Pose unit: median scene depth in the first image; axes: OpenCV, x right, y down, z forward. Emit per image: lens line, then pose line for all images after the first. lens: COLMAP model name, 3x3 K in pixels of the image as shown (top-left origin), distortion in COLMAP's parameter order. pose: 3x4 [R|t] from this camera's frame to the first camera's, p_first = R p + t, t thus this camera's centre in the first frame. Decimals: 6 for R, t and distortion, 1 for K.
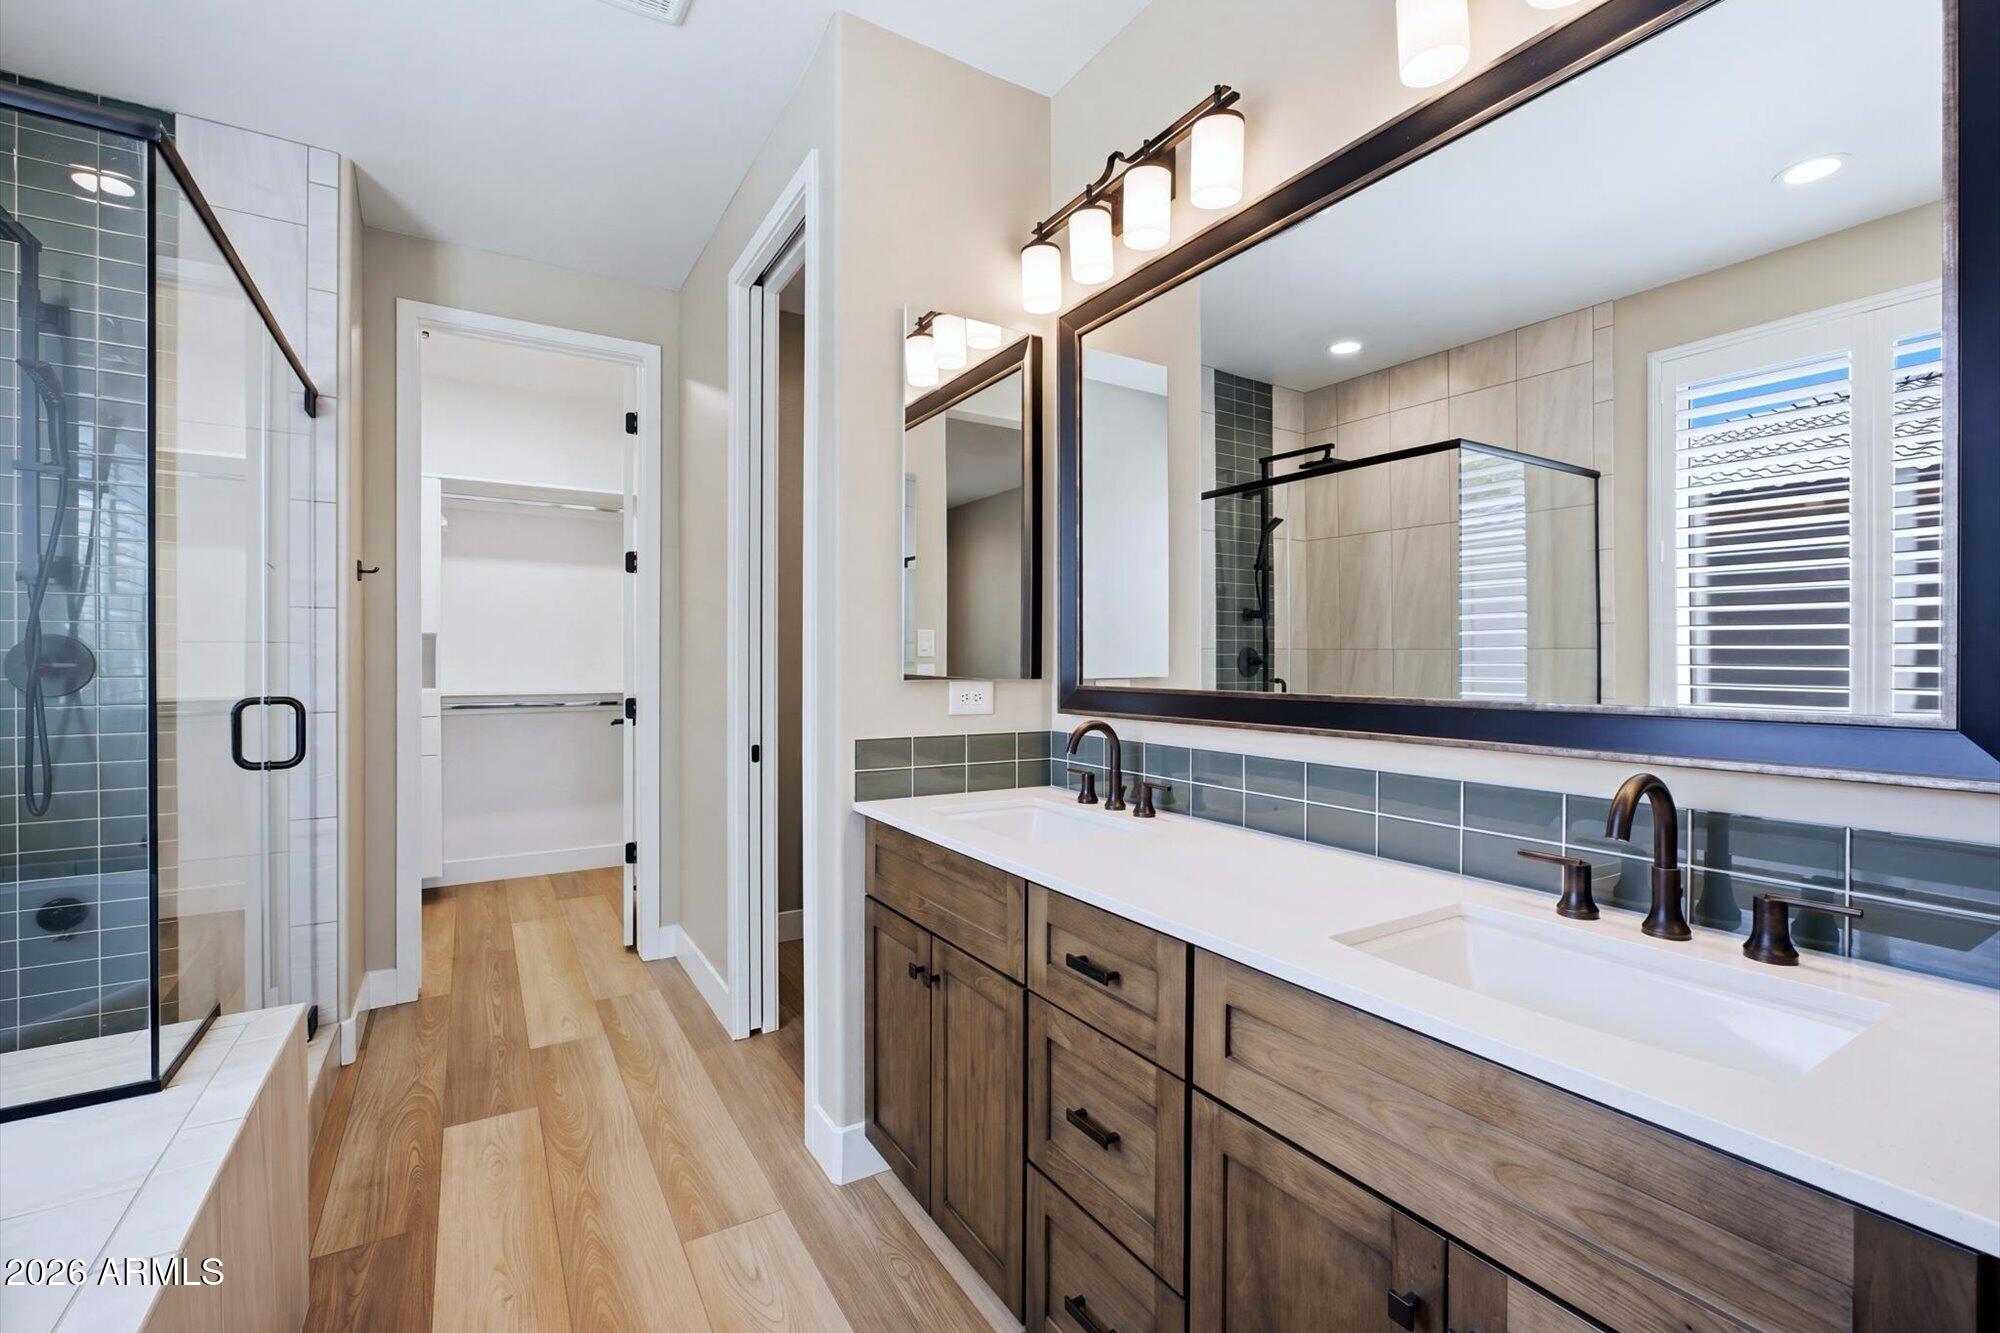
lens RADIAL K [[852.4, 0, 999.1], [0, 852.4, 660.3], [0, 0, 1]] dist [-0.002694, 0.002034]
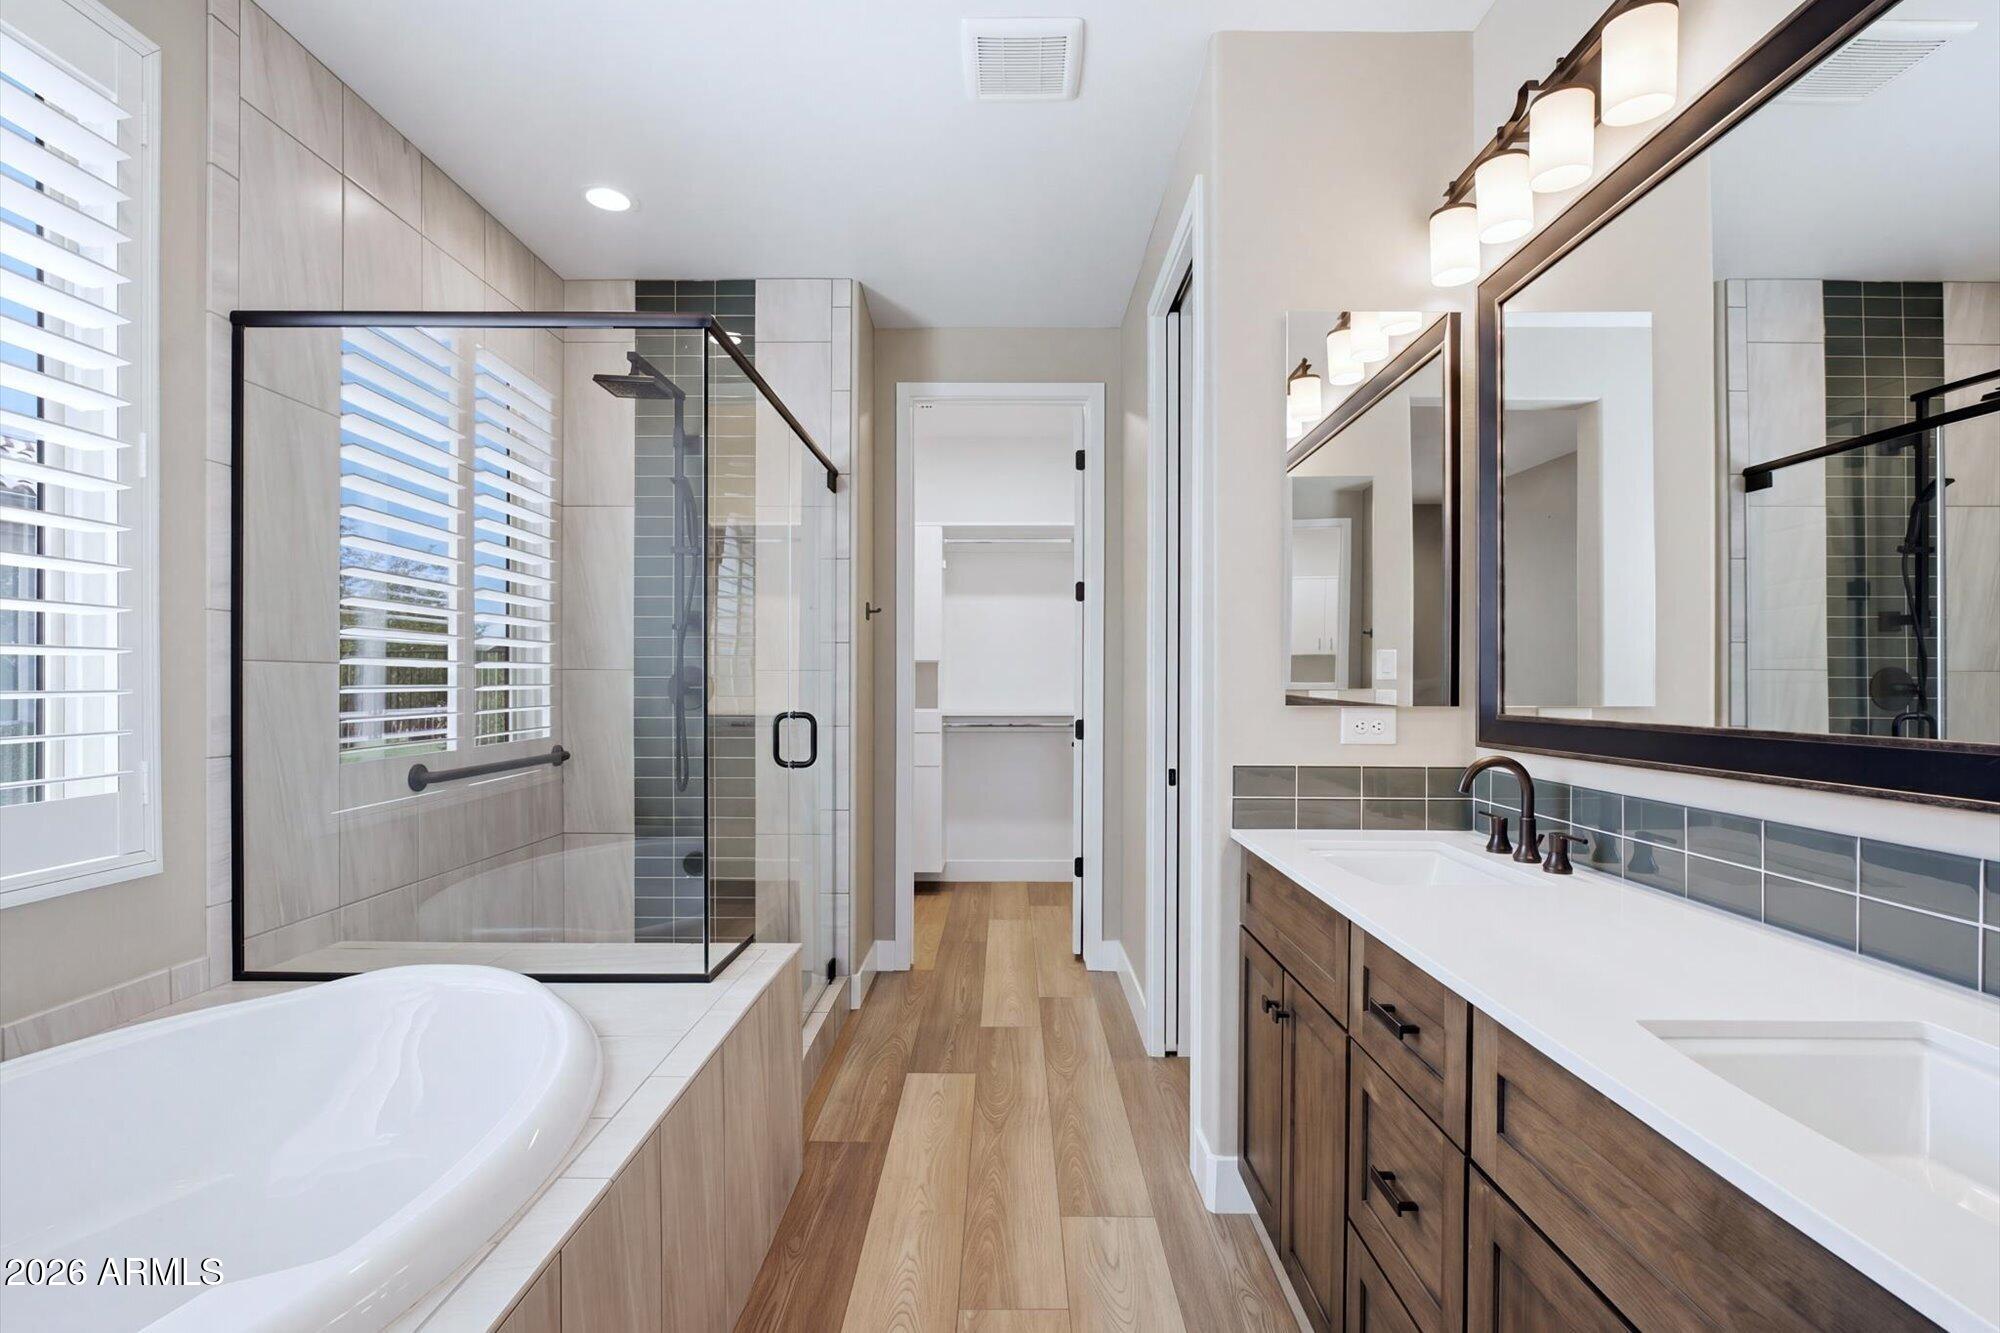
lens RADIAL K [[925.3, 0, 1011.7], [0, 925.3, 685.8], [0, 0, 1]] dist [-0.002402, 0.000442]
pose [[0.853430, 0.002205, -0.521203, 0.155484], [-0.001781, 0.999998, 0.001313, -0.000068], [0.521205, -0.000193, 0.853432, -0.039385]]
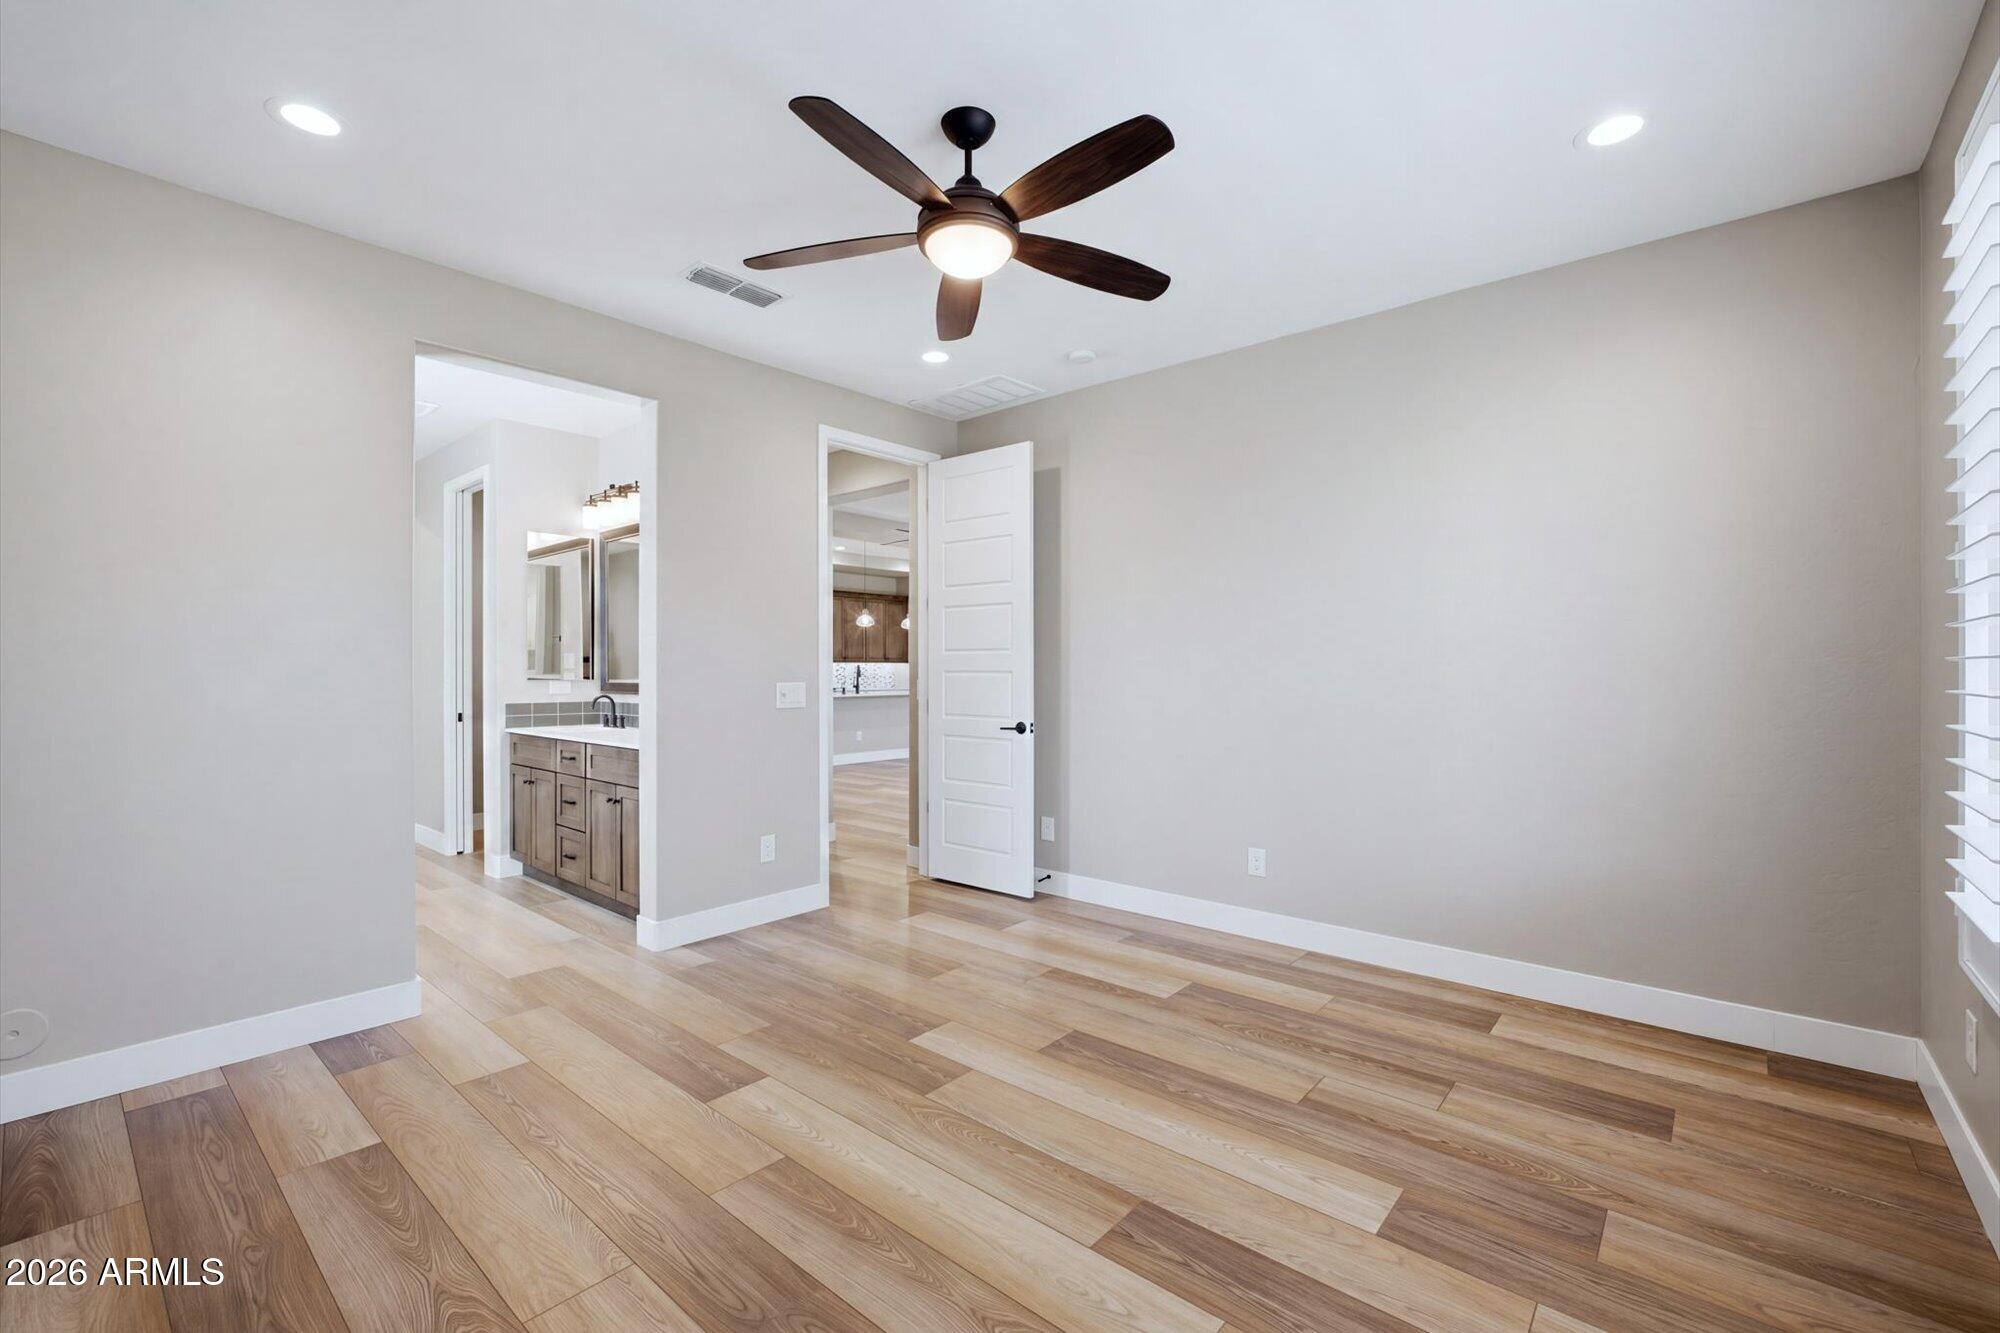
lens RADIAL K [[852.4, 0, 992.0], [0, 852.4, 671.4], [0, 0, 1]] dist [-0.002694, 0.002034]
pose [[0.957904, -0.003084, 0.287071, 0.453131], [0.002499, 0.999994, 0.002405, -0.005409], [-0.287077, -0.001586, 0.957906, -1.709319]]
